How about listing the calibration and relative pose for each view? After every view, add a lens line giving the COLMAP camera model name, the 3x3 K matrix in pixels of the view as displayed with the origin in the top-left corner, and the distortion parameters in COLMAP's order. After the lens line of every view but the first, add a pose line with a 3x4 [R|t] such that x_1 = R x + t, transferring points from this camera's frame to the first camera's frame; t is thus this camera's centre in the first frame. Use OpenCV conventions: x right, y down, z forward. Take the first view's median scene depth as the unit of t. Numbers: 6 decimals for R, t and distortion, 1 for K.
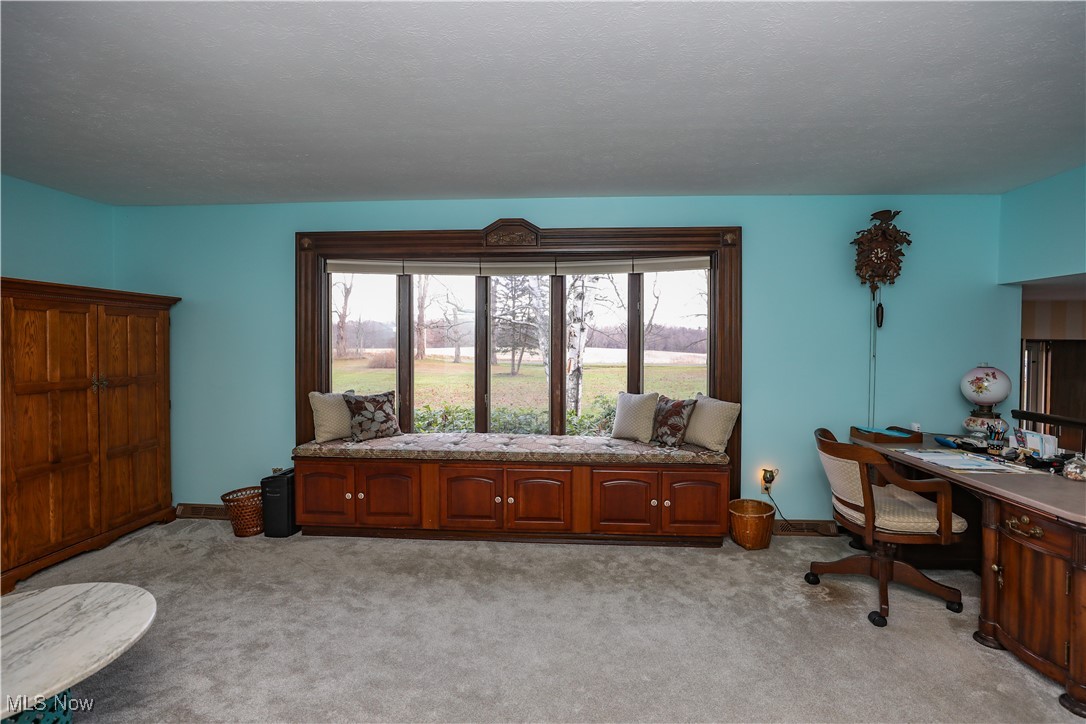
lens RADIAL K [[514.6, 0, 558.5], [0, 514.6, 360.6], [0, 0, 1]] dist [-0.021879, -0.000200]
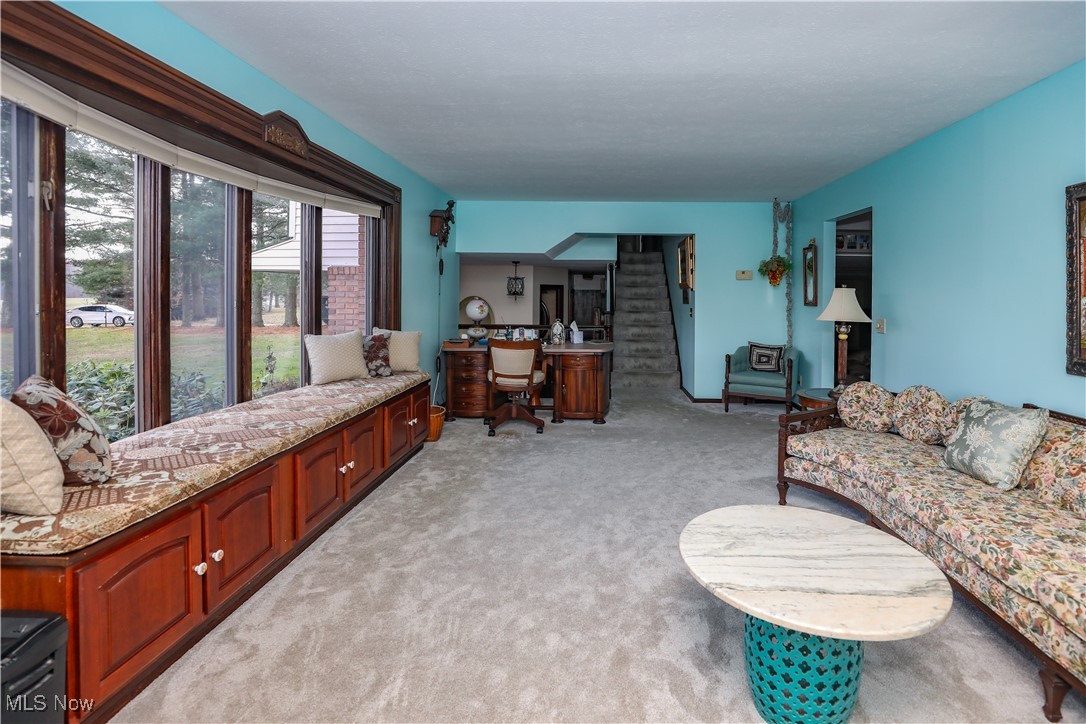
lens RADIAL K [[514.6, 0, 558.5], [0, 514.6, 360.6], [0, 0, 1]] dist [-0.021879, -0.000200]
pose [[0.003151, -0.137900, 0.990441, -0.933787], [0.021536, 0.990226, 0.137802, -0.014070], [-0.999763, 0.020896, 0.006090, 0.644439]]
